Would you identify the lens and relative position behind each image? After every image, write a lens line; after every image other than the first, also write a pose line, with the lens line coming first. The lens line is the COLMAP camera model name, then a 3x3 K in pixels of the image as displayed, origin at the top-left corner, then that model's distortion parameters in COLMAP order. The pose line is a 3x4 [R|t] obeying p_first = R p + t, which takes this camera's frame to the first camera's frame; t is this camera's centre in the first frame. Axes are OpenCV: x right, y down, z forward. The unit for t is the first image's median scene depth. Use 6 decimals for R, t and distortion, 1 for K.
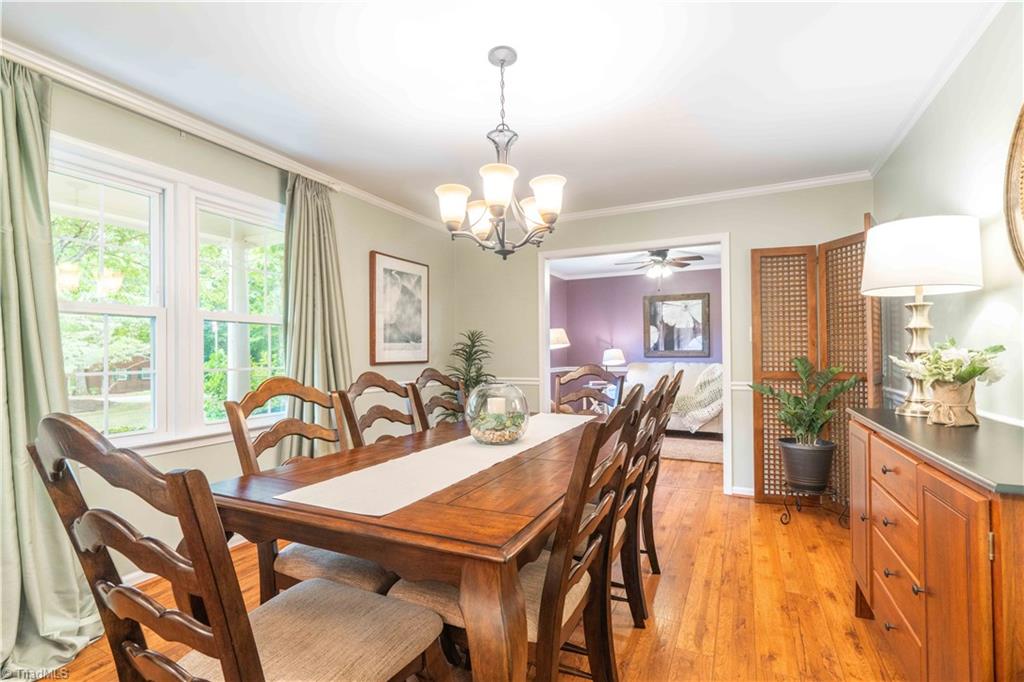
lens RADIAL K [[471.5, 0, 515.3], [0, 471.5, 345.7], [0, 0, 1]] dist [-0.004853, 0.002165]
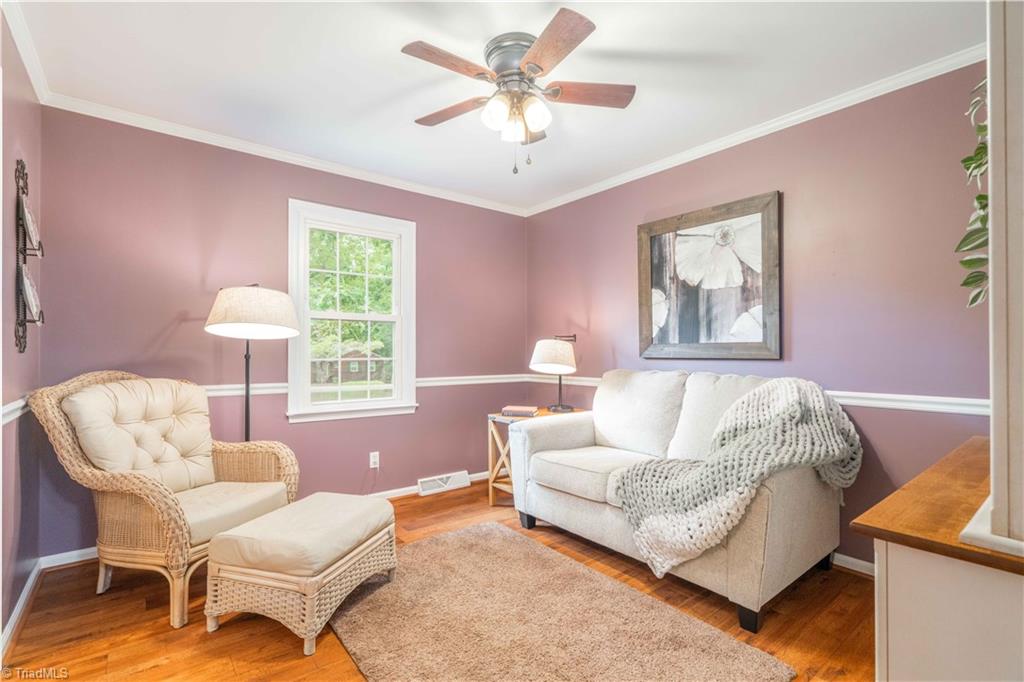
lens RADIAL K [[471.5, 0, 509.4], [0, 471.5, 342.0], [0, 0, 1]] dist [-0.004853, 0.002165]
pose [[0.893744, -0.002113, -0.448571, 0.375493], [0.005116, 0.999972, 0.005483, 0.005981], [0.448547, -0.007195, 0.893730, 0.547238]]
